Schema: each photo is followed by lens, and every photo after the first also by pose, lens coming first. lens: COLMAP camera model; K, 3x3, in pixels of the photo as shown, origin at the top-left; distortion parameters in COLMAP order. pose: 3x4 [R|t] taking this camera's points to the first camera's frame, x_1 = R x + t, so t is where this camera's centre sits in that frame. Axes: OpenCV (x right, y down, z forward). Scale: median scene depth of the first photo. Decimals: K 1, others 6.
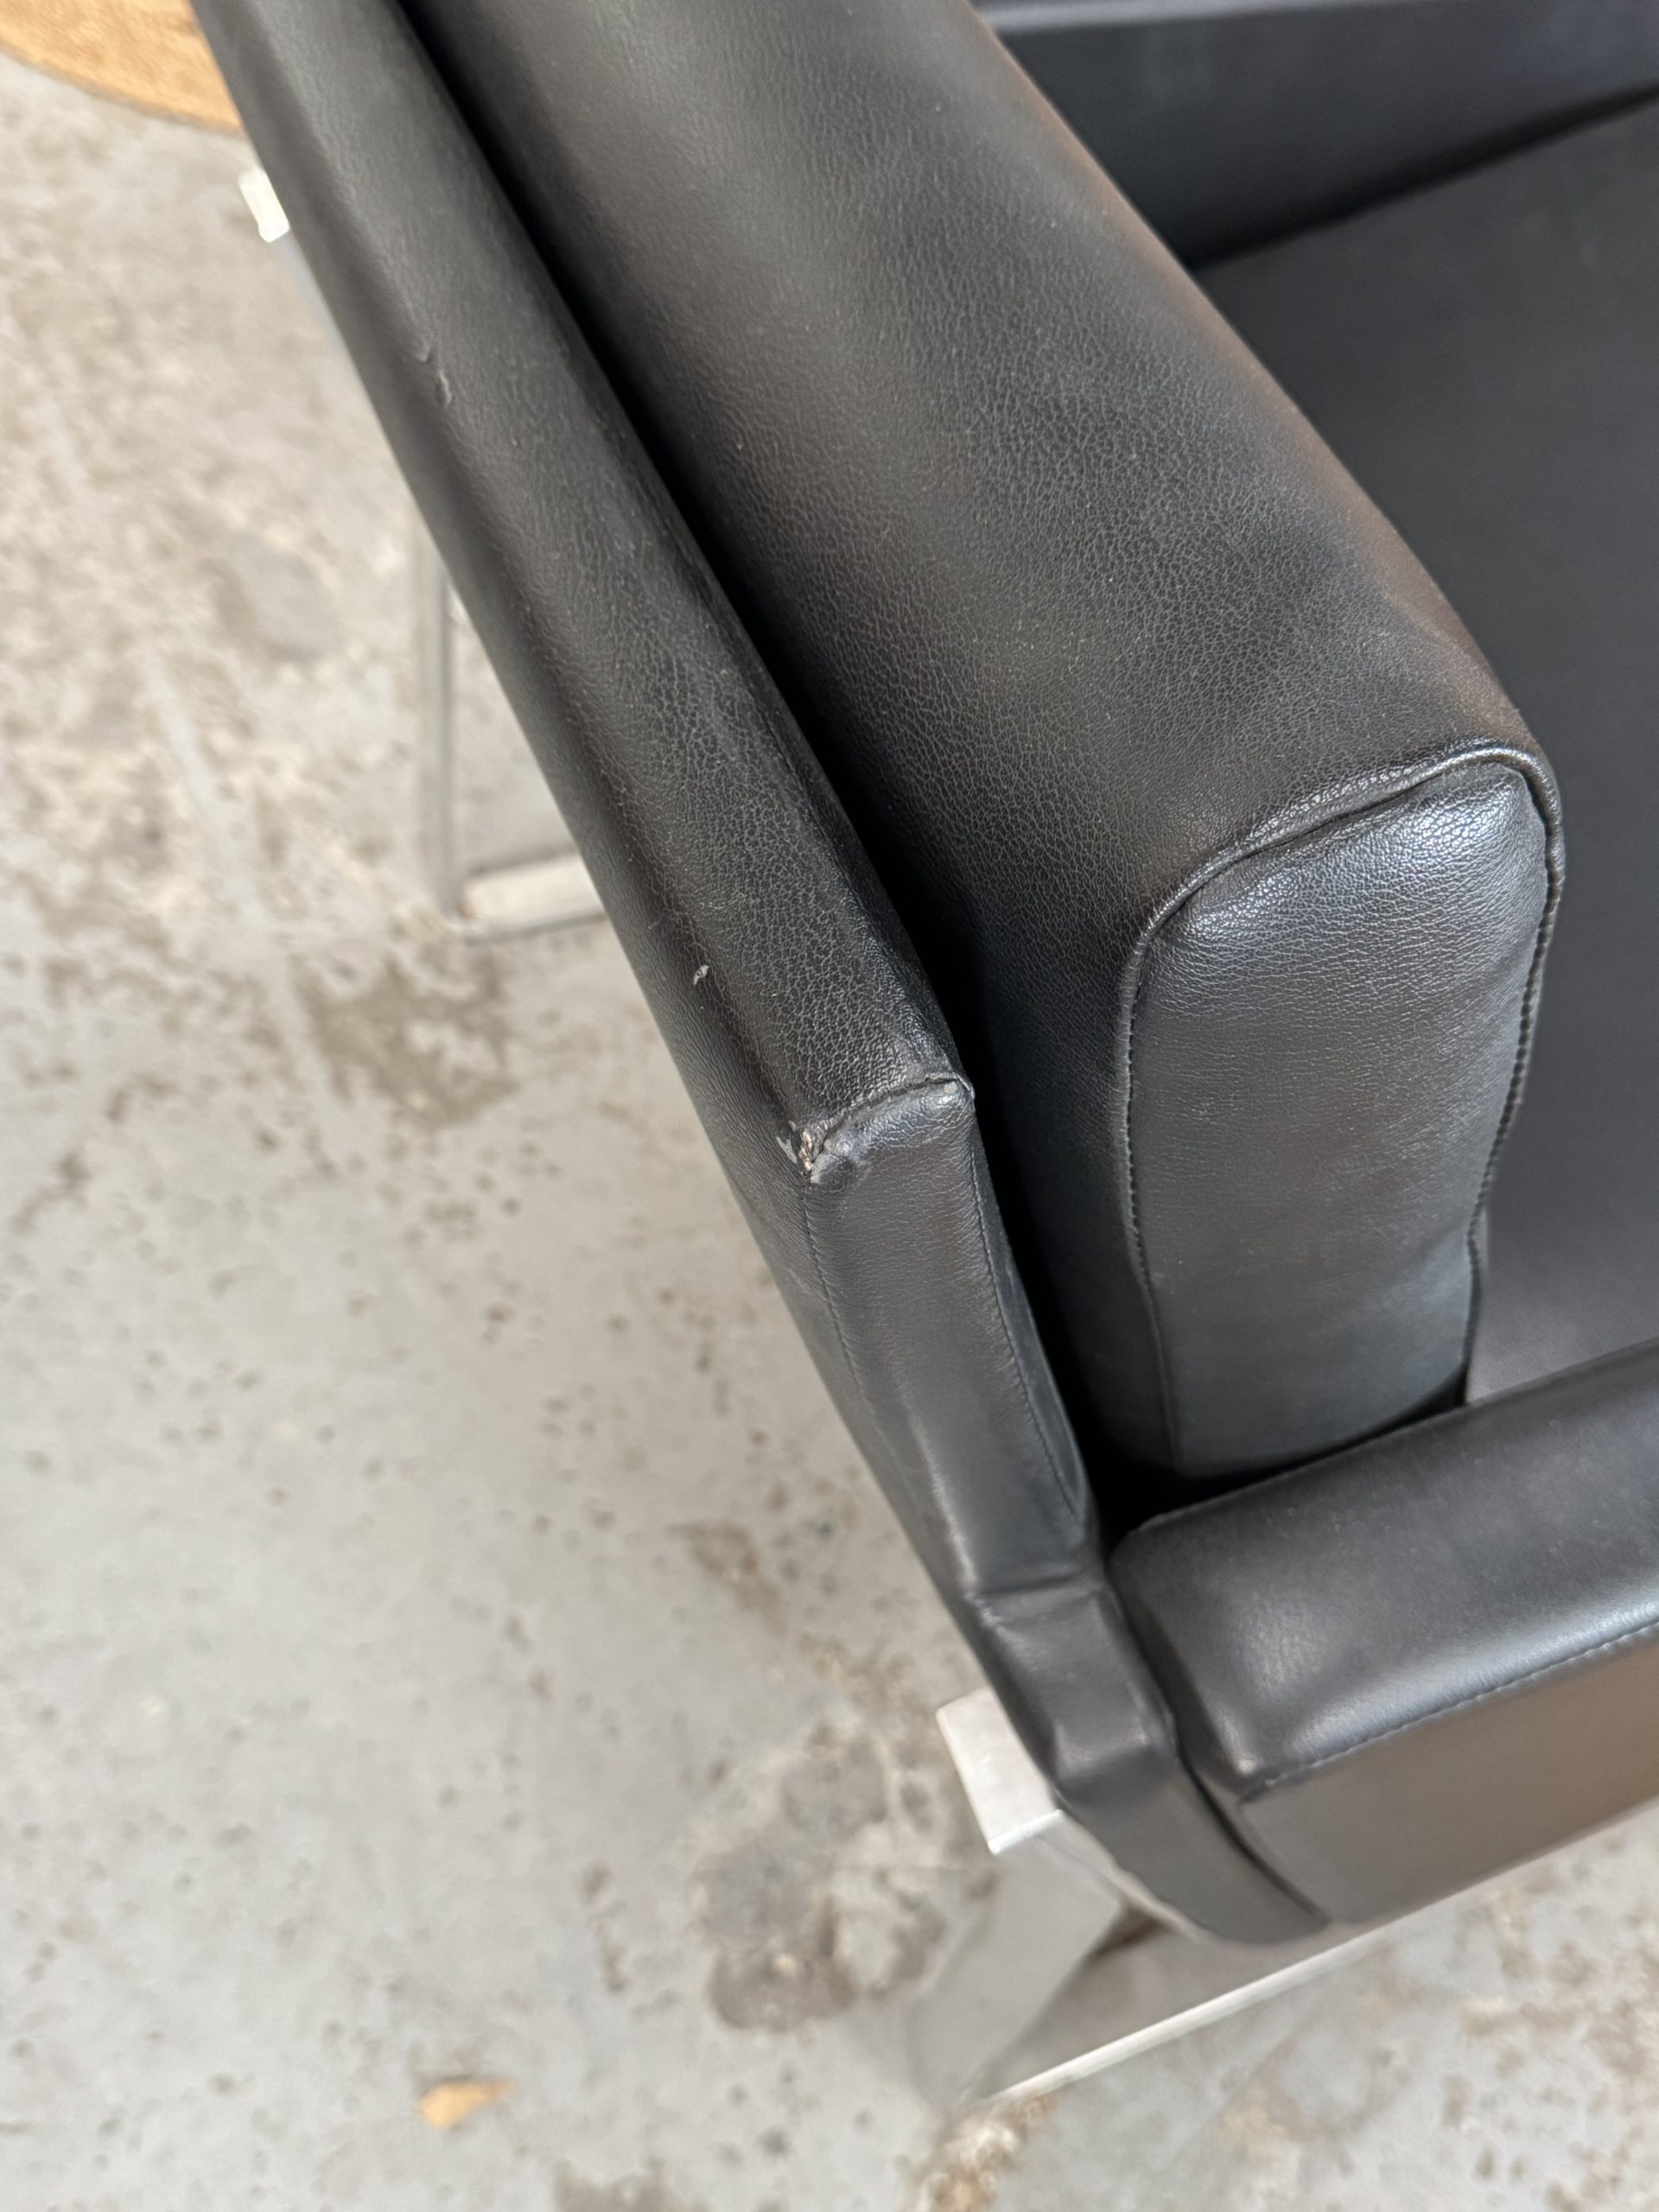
lens RADIAL K [[2269.9, 0, 829.5], [0, 2269.9, 1106.0], [0, 0, 1]] dist [0.201300, -0.545915]
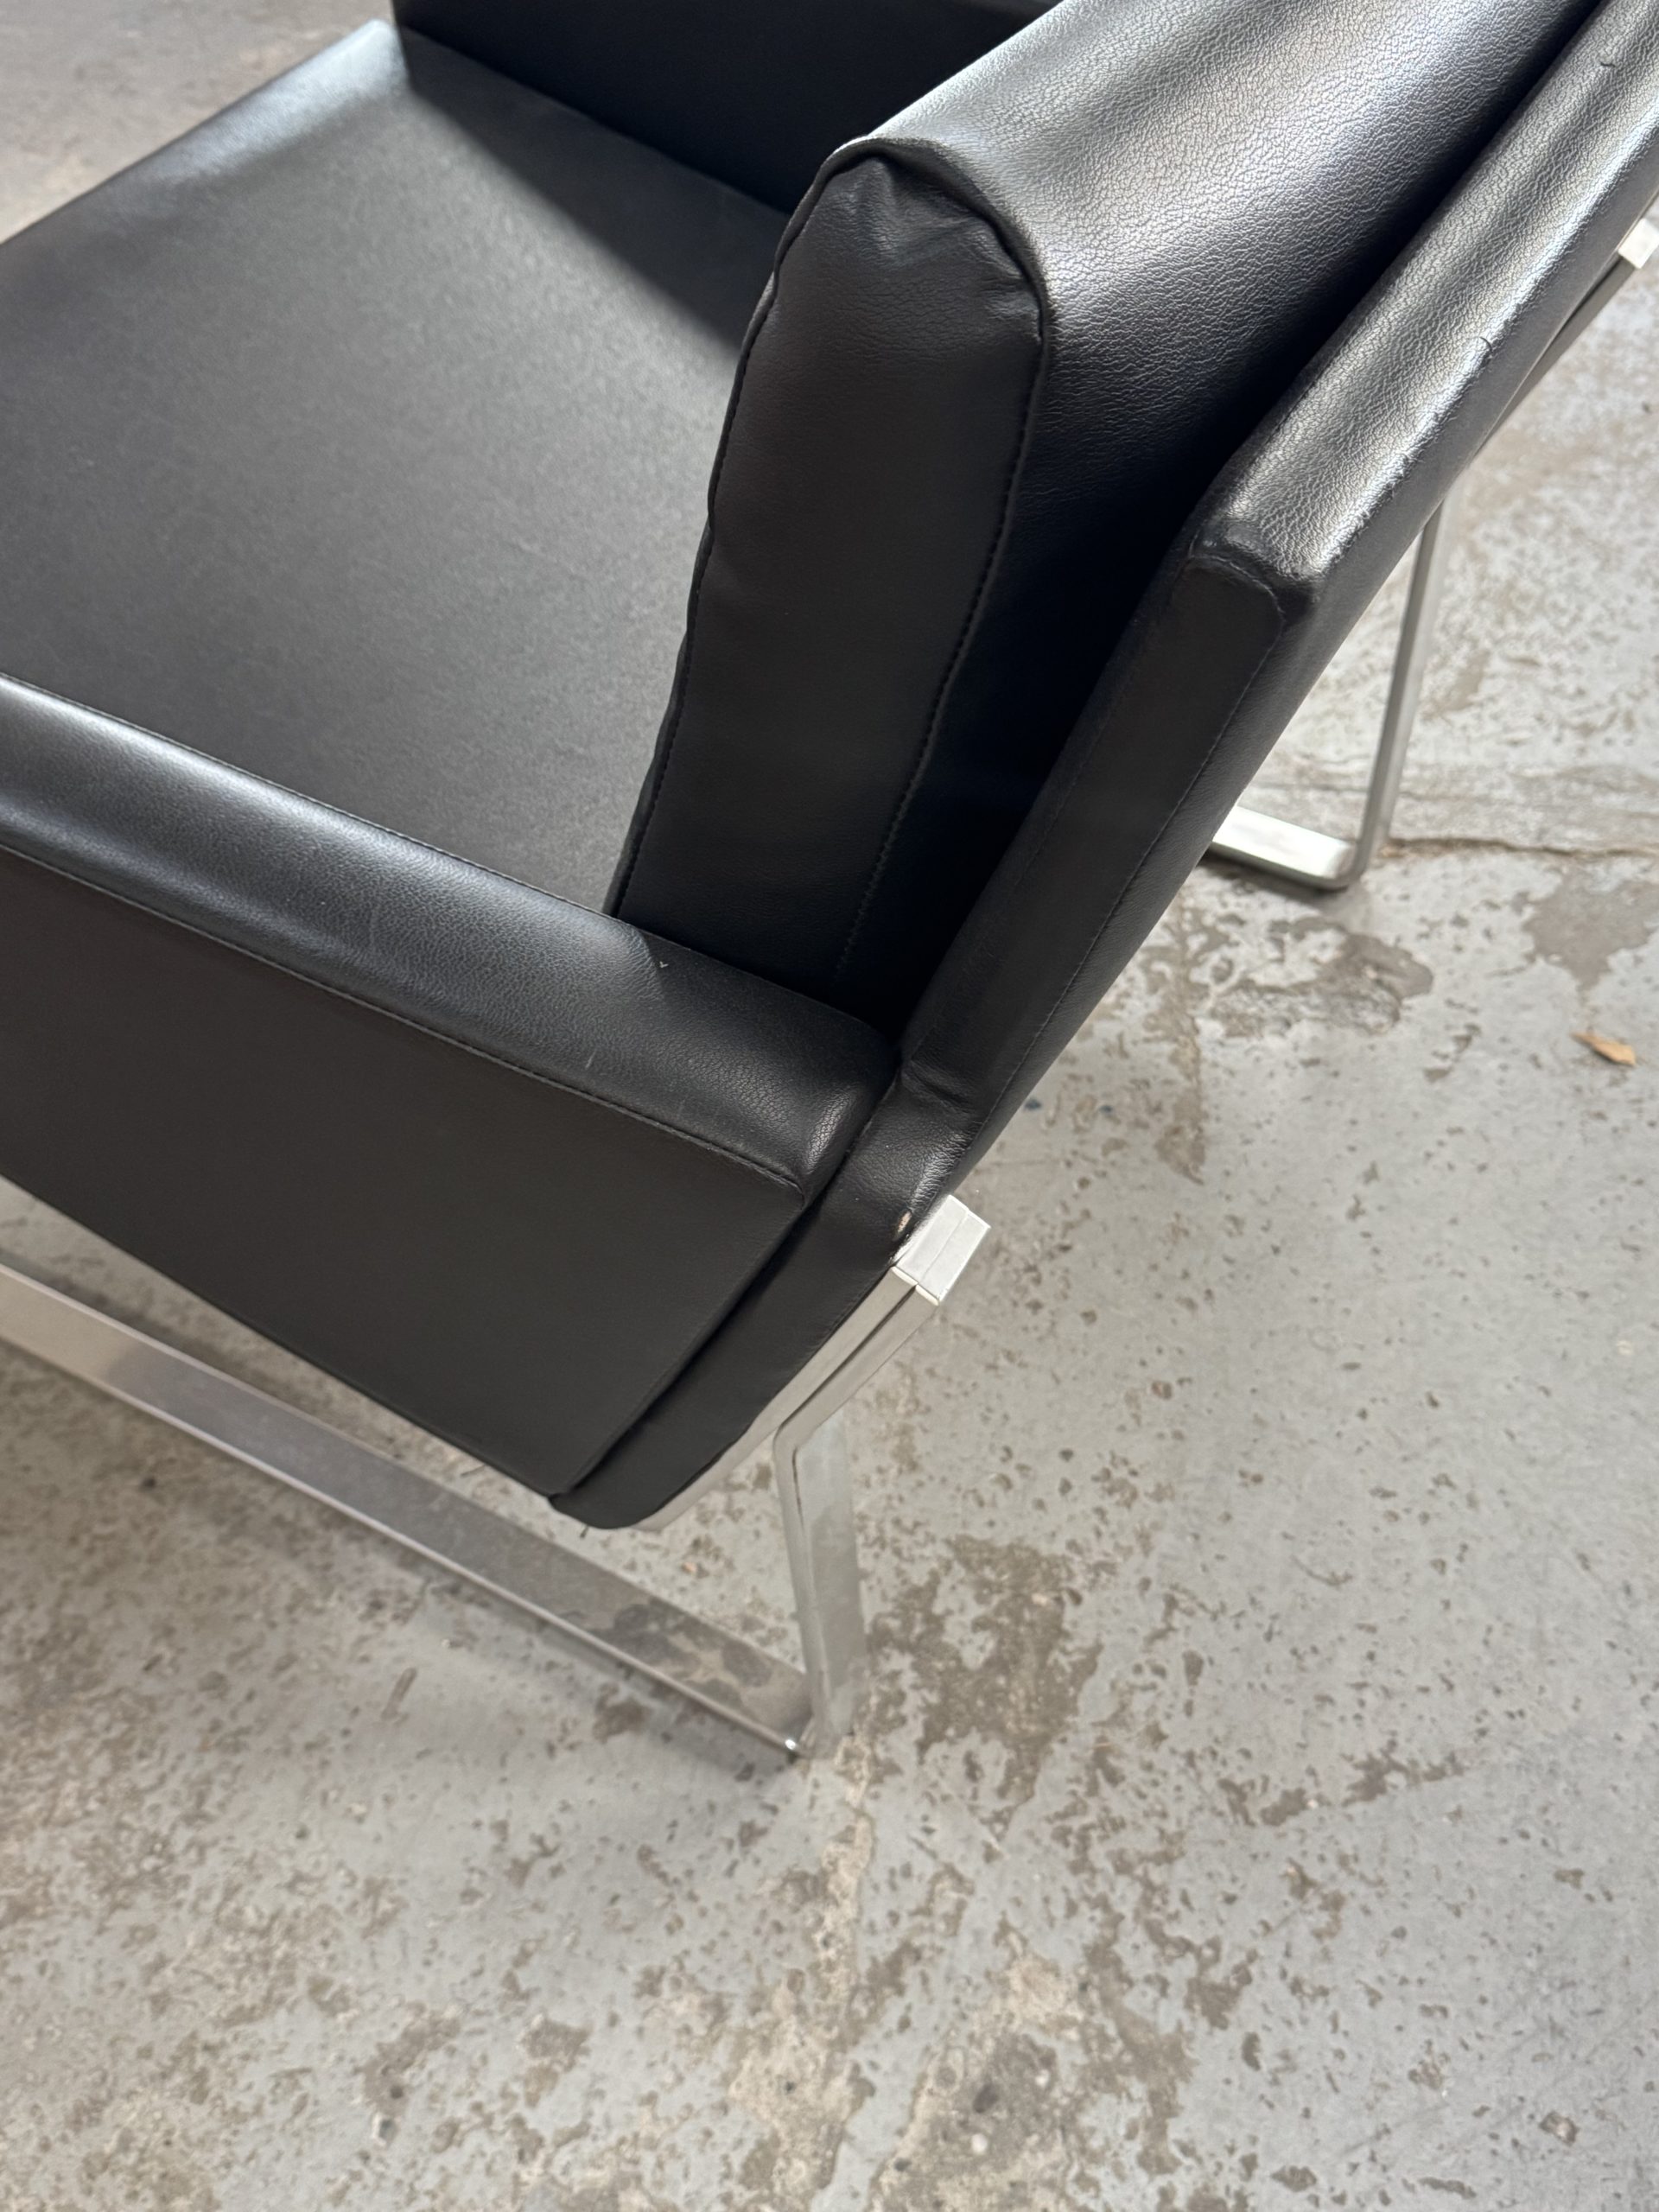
lens RADIAL K [[2207.5, 0, 829.5], [0, 2207.5, 1106.0], [0, 0, 1]] dist [0.206138, -0.489409]
pose [[-0.594929, -0.675984, 0.434862, -0.410581], [0.623129, -0.046149, 0.780756, -0.802014], [-0.507710, 0.735470, 0.448681, 0.510842]]
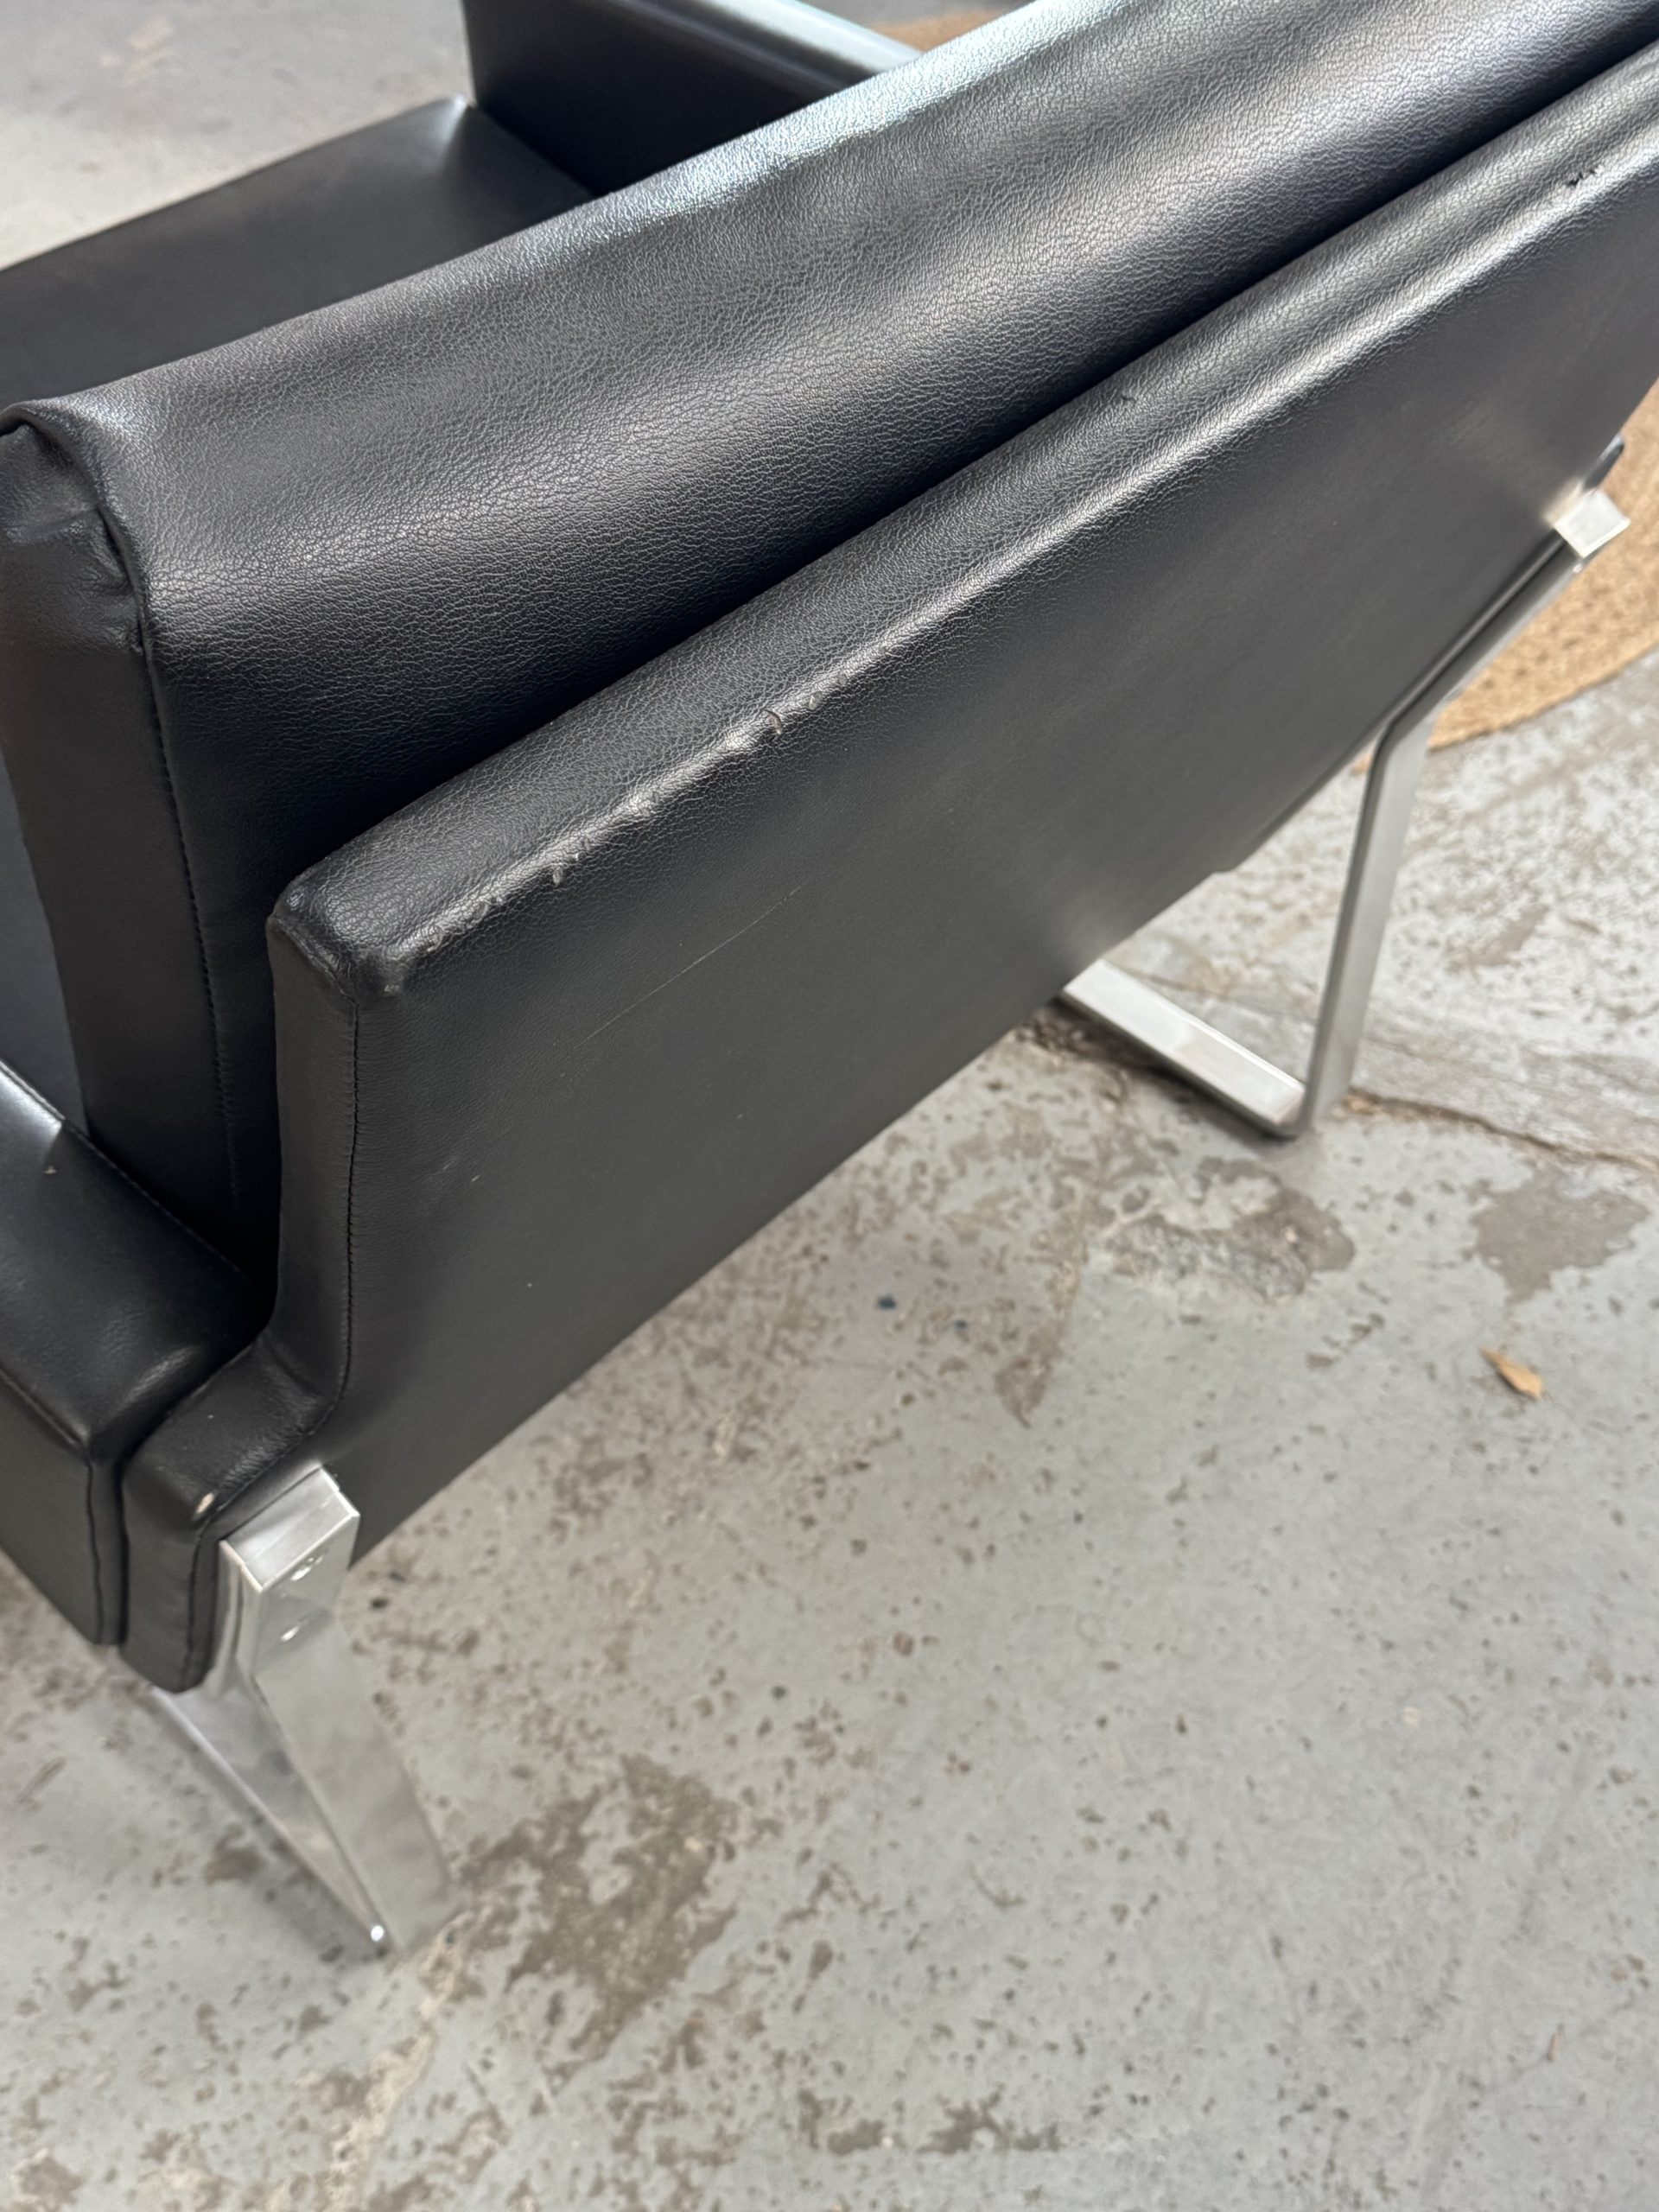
lens RADIAL K [[2234.6, 0, 832.9], [0, 2234.6, 1084.5], [0, 0, 1]] dist [0.189883, -0.456297]
pose [[-0.378457, -0.760107, 0.528212, -0.462262], [0.733277, 0.102045, 0.672229, -0.609664], [-0.564868, 0.641735, 0.518749, 0.348632]]
